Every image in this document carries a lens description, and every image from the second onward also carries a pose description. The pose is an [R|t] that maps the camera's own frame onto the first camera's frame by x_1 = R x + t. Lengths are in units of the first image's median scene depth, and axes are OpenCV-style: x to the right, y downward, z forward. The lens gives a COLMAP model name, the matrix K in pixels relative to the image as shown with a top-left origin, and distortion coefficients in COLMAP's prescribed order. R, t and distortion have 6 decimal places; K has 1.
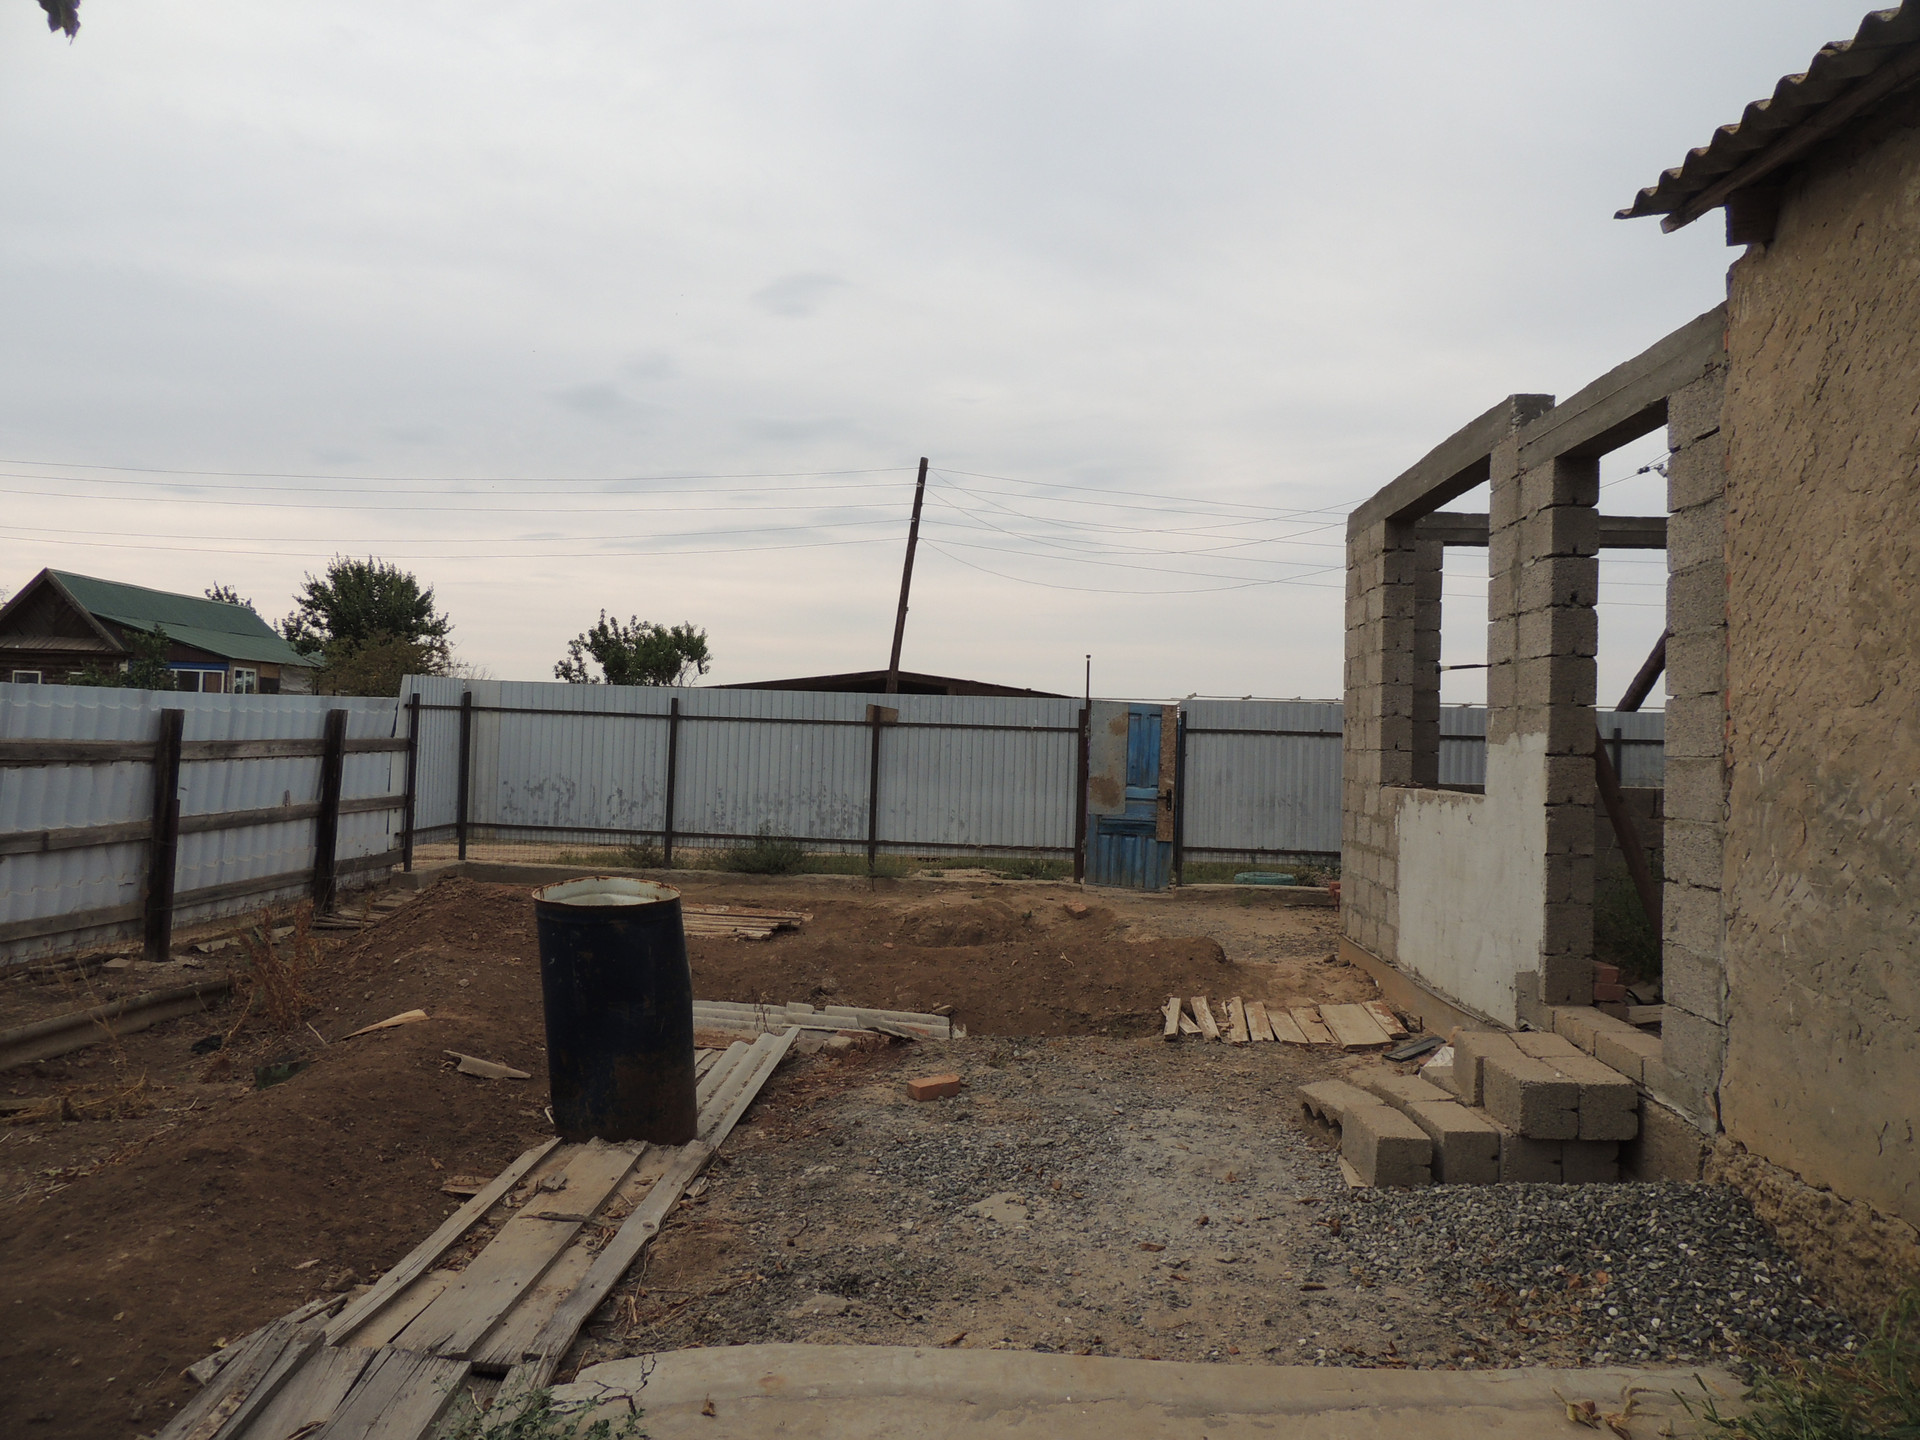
lens RADIAL K [[1345.2, 0, 964.0], [0, 1345.2, 723.3], [0, 0, 1]] dist [-0.019023, 0.000666]
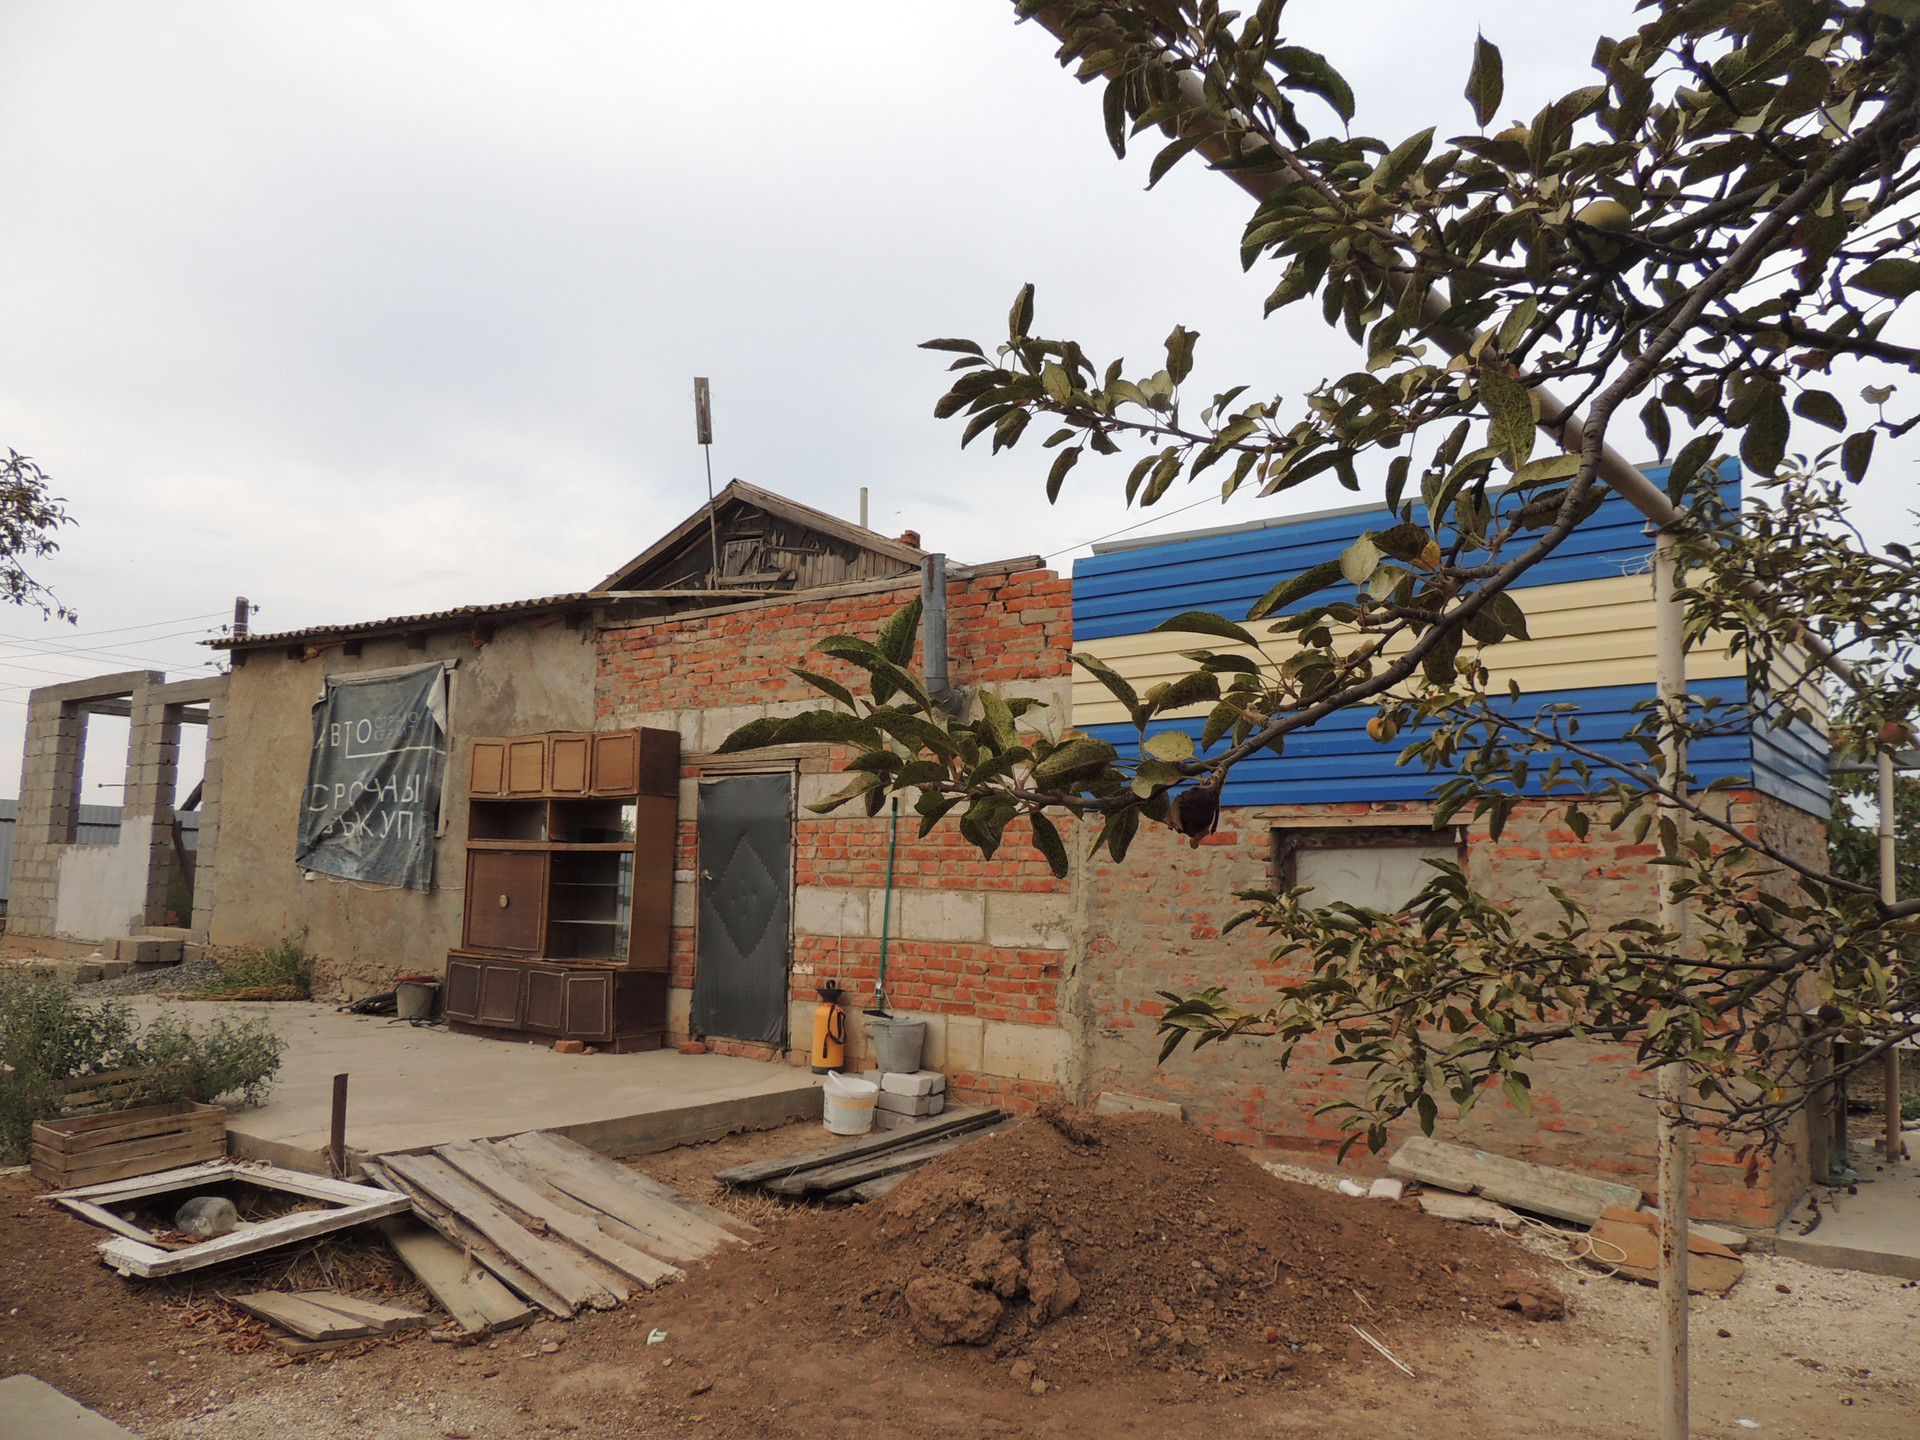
lens RADIAL K [[1345.2, 0, 964.0], [0, 1345.2, 723.3], [0, 0, 1]] dist [-0.019023, 0.000666]
pose [[0.552425, 0.088352, 0.828867, -1.183140], [-0.022652, 0.995591, -0.091027, 0.042817], [-0.833255, 0.031510, 0.551991, -2.397023]]
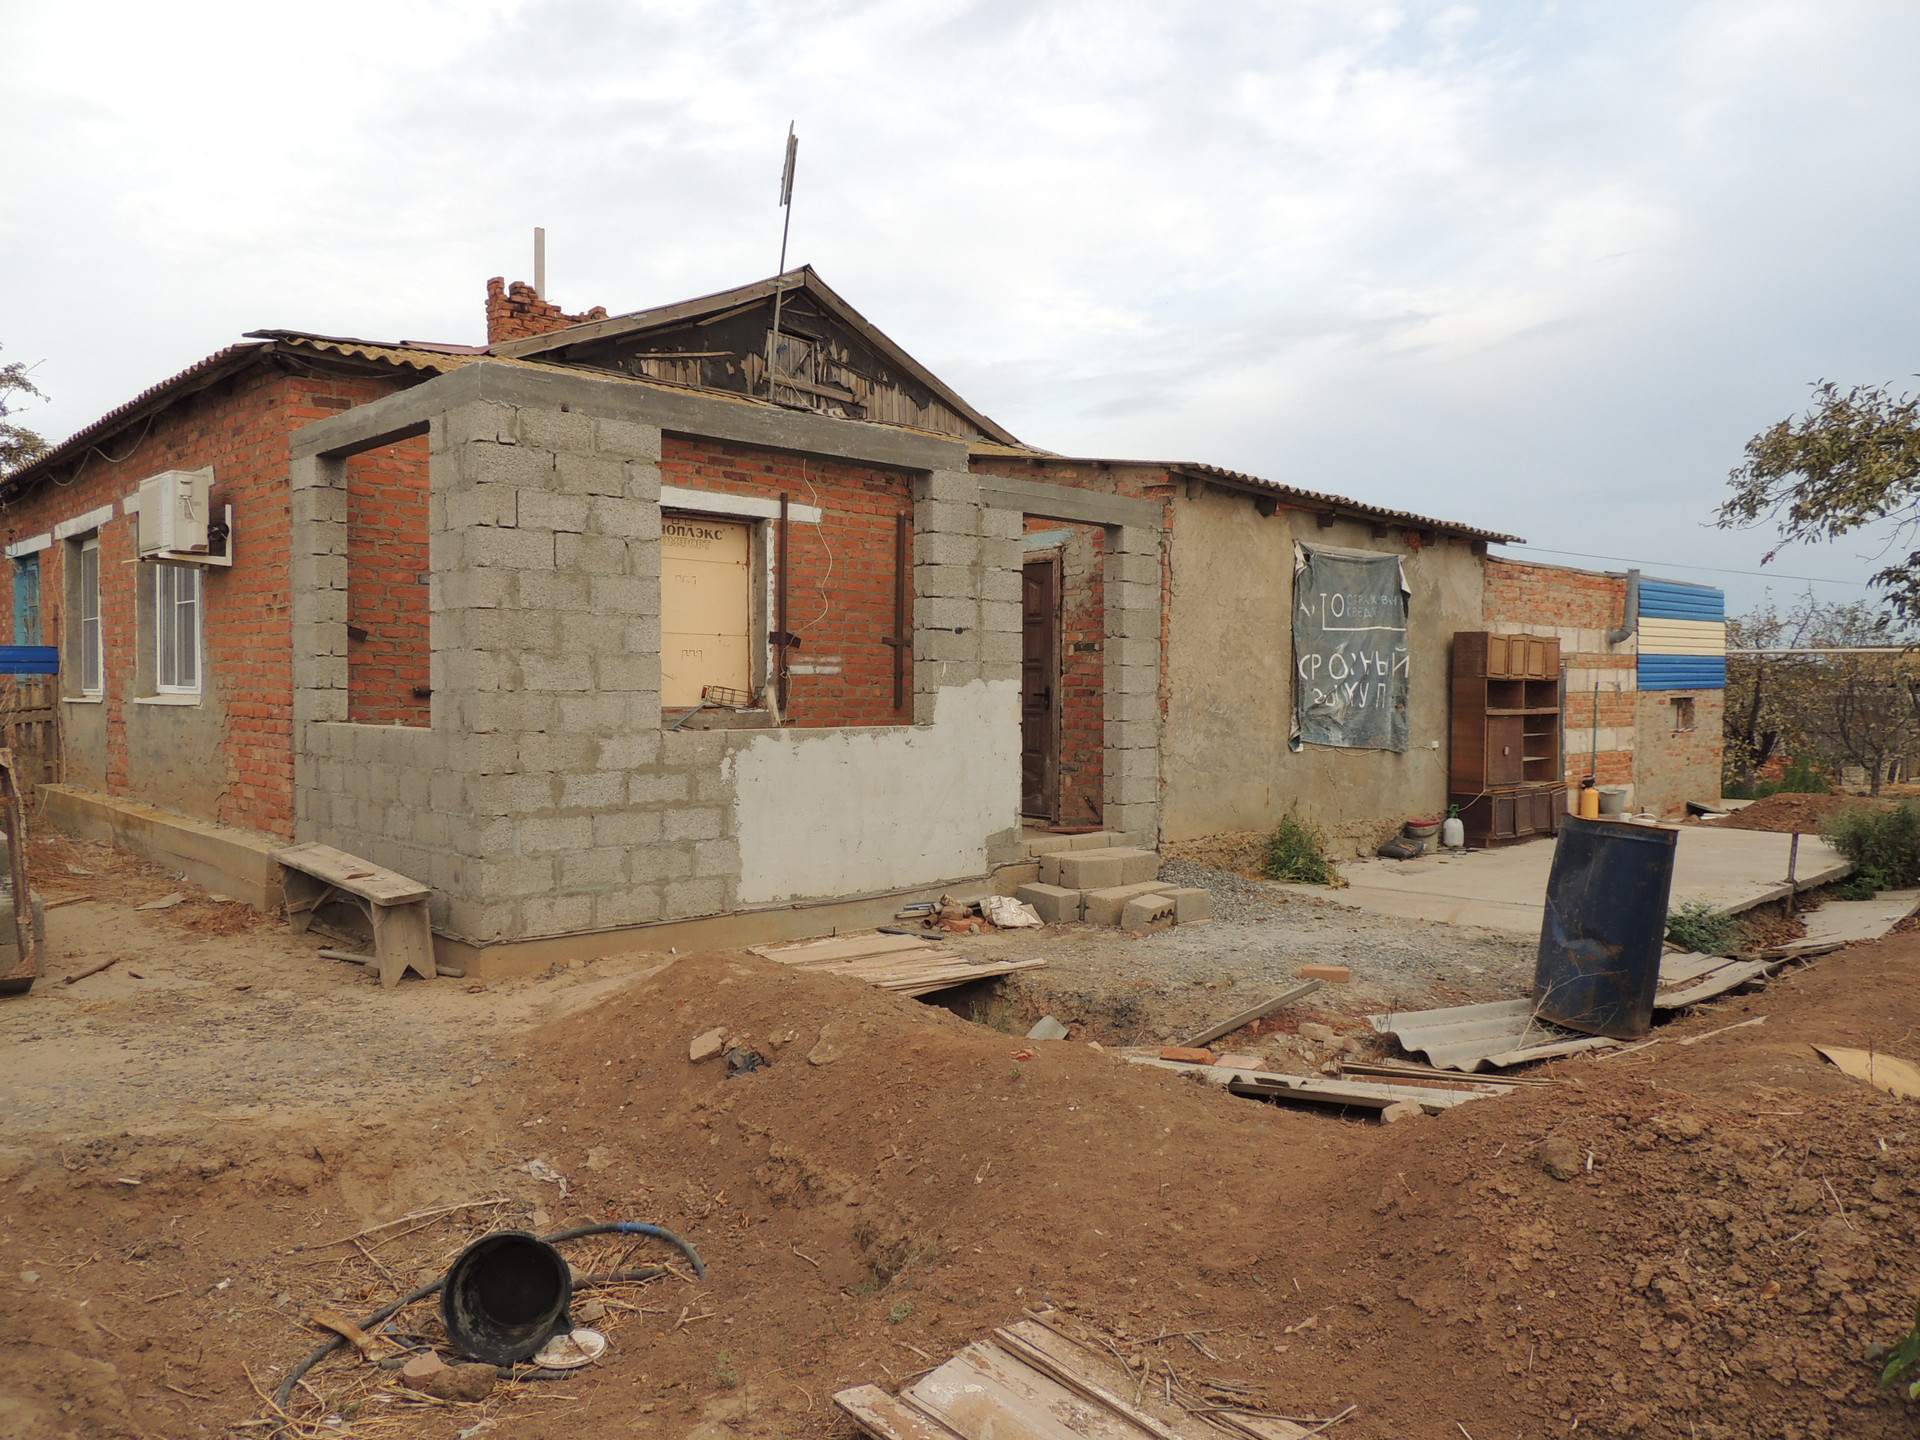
lens RADIAL K [[1323.2, 0, 960.5], [0, 1323.2, 723.4], [0, 0, 1]] dist [0.030569, 0.000701]
pose [[-0.723265, -0.041743, 0.689308, -0.929486], [-0.026270, 0.999112, 0.032940, 0.012468], [-0.690071, 0.005716, -0.723719, 3.308863]]
